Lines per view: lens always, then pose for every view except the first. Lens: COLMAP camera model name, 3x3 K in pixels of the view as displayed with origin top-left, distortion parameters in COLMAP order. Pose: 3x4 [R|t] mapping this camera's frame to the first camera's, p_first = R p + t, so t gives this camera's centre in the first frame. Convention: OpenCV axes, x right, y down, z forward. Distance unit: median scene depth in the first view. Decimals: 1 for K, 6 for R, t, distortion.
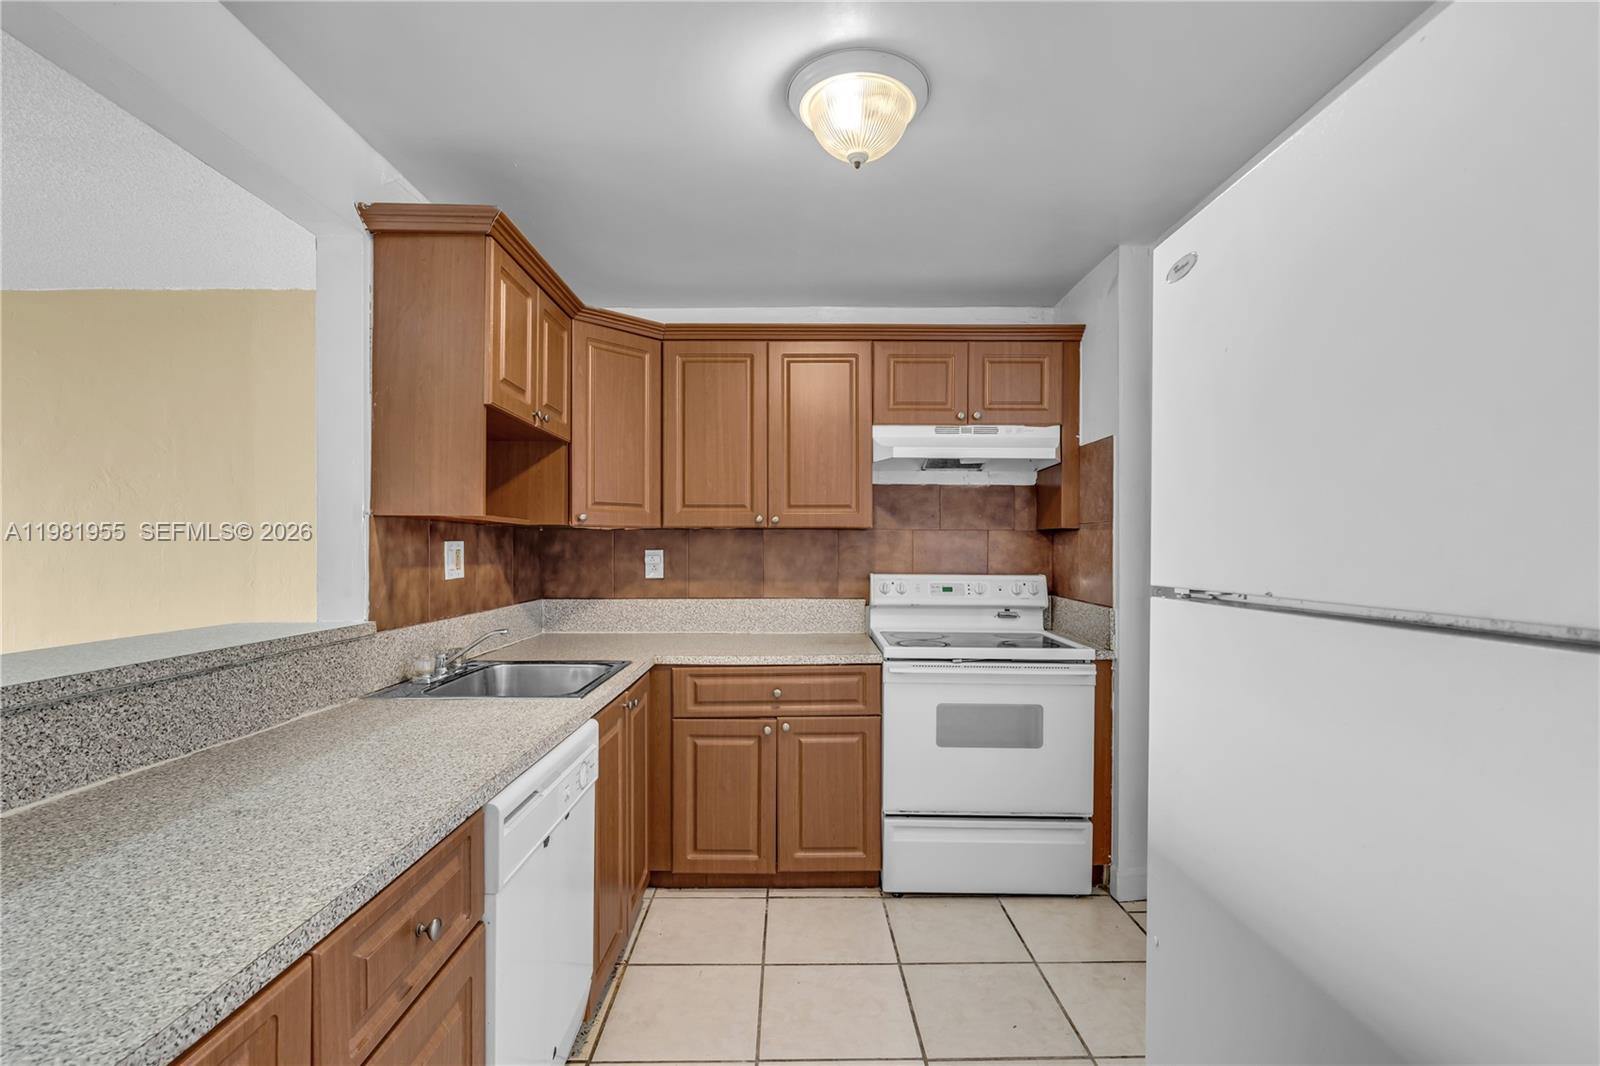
lens RADIAL K [[730.8, 0, 795.7], [0, 730.8, 553.9], [0, 0, 1]] dist [-0.008426, 0.003314]
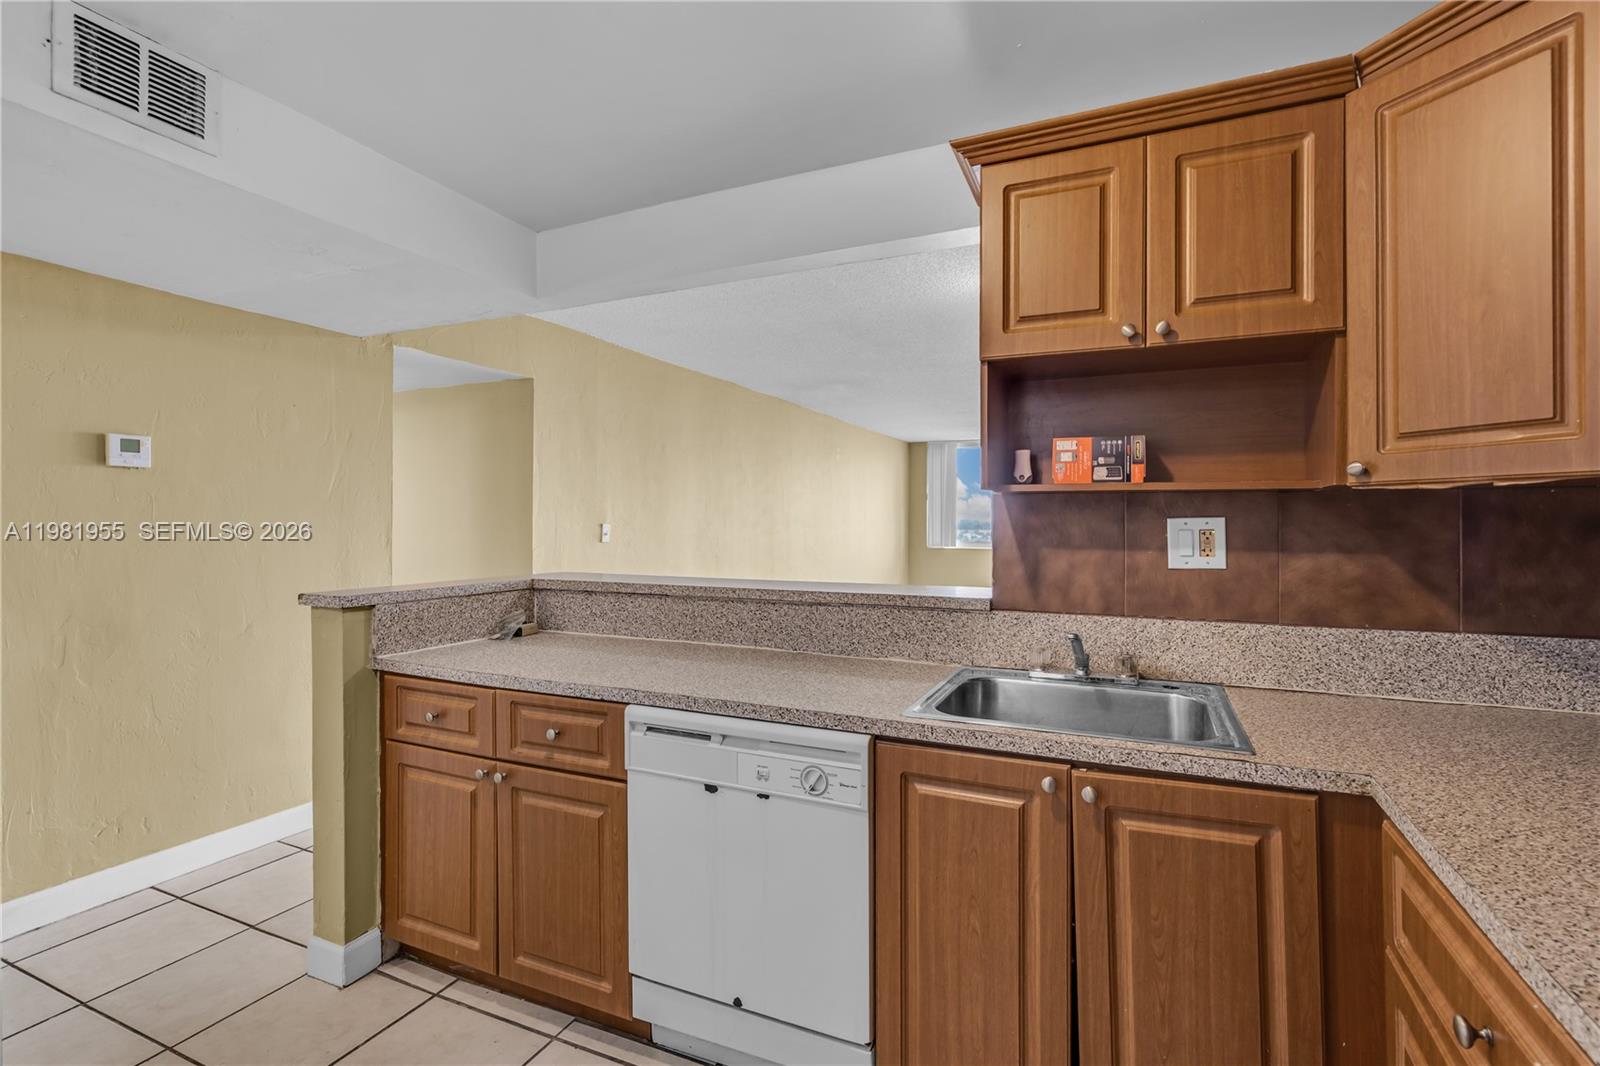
lens RADIAL K [[730.8, 0, 801.4], [0, 730.8, 523.9], [0, 0, 1]] dist [-0.008426, 0.003314]
pose [[-0.412967, 0.000024, -0.910746, 0.508975], [-0.008416, 0.999957, 0.003843, -0.015075], [0.910707, 0.009252, -0.412949, 1.293074]]
